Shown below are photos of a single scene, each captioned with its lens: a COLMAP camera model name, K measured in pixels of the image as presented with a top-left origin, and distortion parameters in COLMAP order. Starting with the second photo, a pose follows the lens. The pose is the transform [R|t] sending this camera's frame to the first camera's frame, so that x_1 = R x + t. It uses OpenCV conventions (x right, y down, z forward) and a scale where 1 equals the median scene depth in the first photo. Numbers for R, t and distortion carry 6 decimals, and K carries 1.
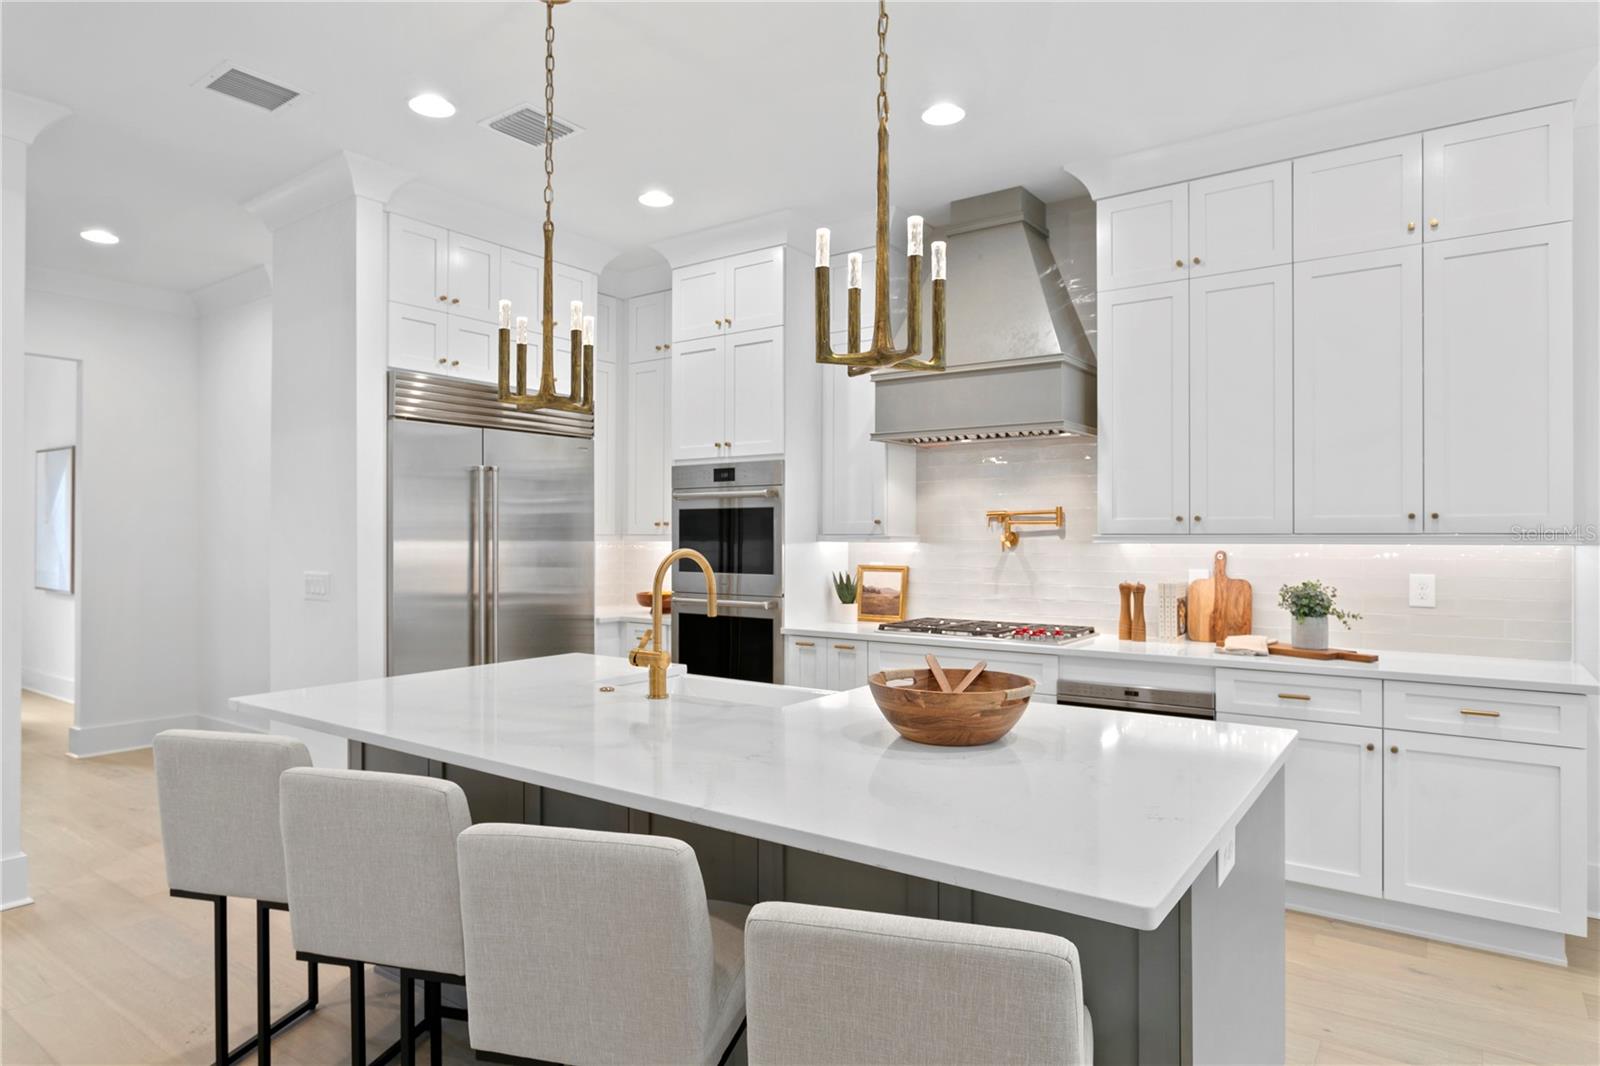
lens RADIAL K [[925.7, 0, 803.3], [0, 925.7, 528.6], [0, 0, 1]] dist [-0.023763, 0.004350]
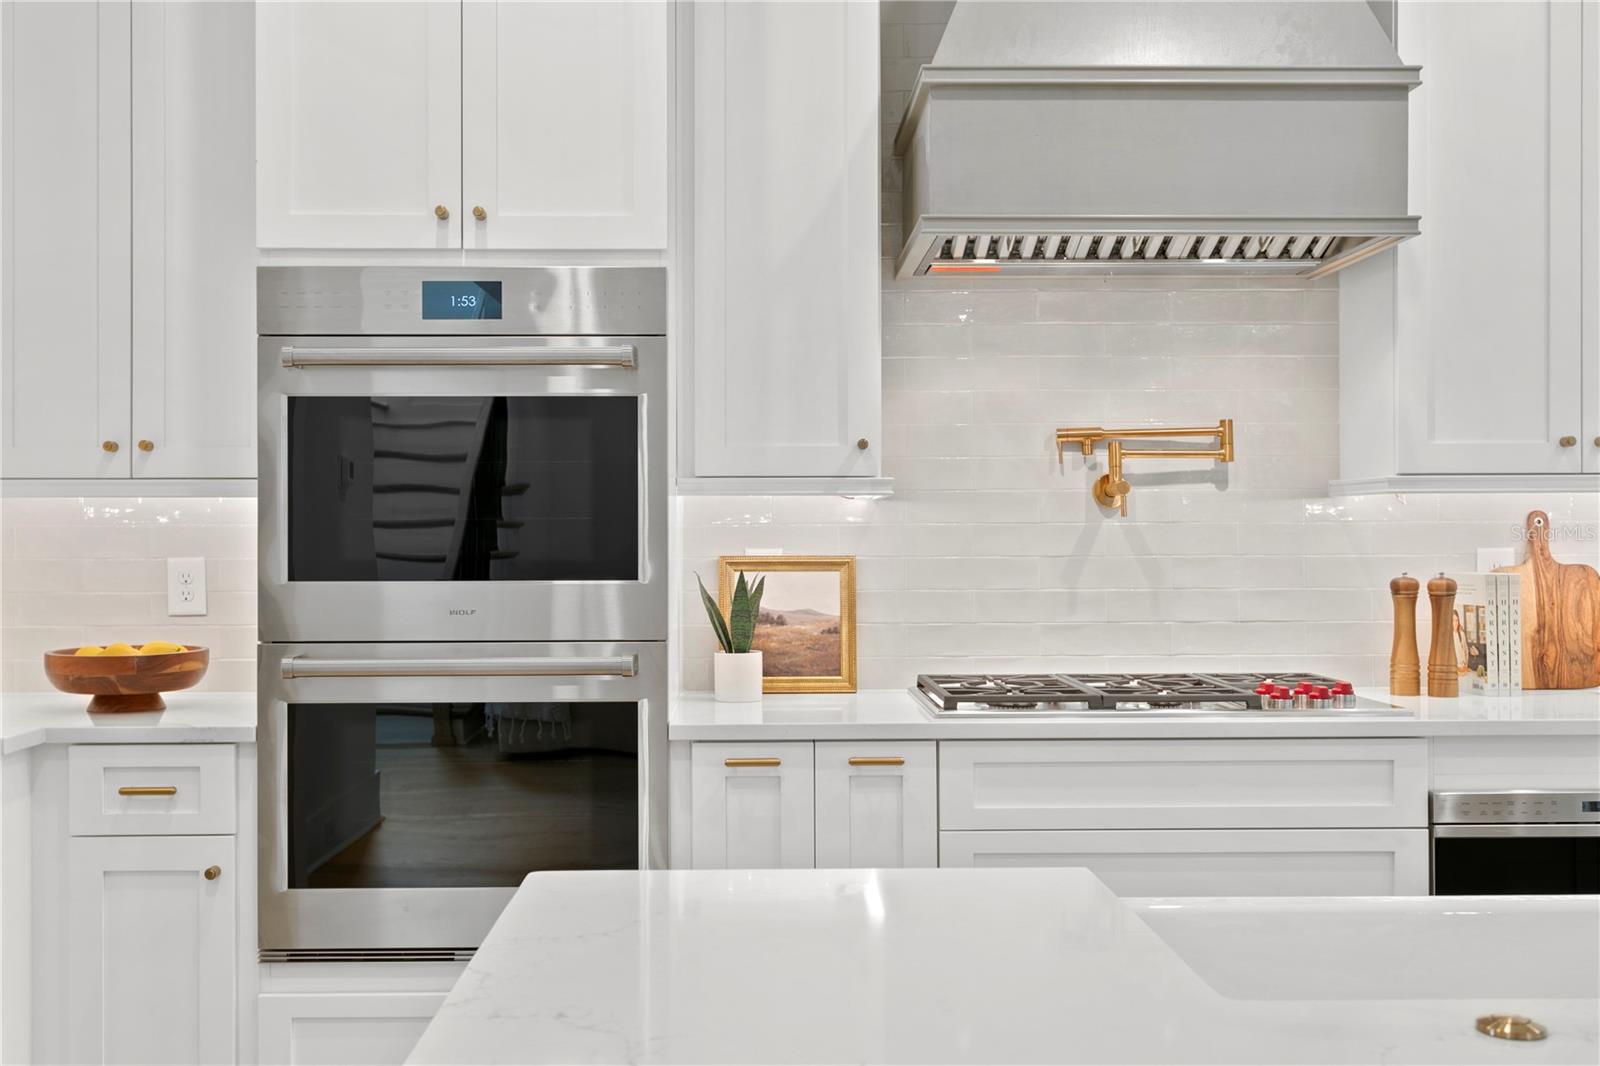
lens RADIAL K [[1614.2, 0, 762.6], [0, 1614.2, 540.1], [0, 0, 1]] dist [0.000713, 0.000000]
pose [[0.807404, -0.004261, 0.589984, -0.372825], [0.000167, 0.999976, 0.006994, 0.029873], [-0.589999, -0.005548, 0.807385, 0.461914]]
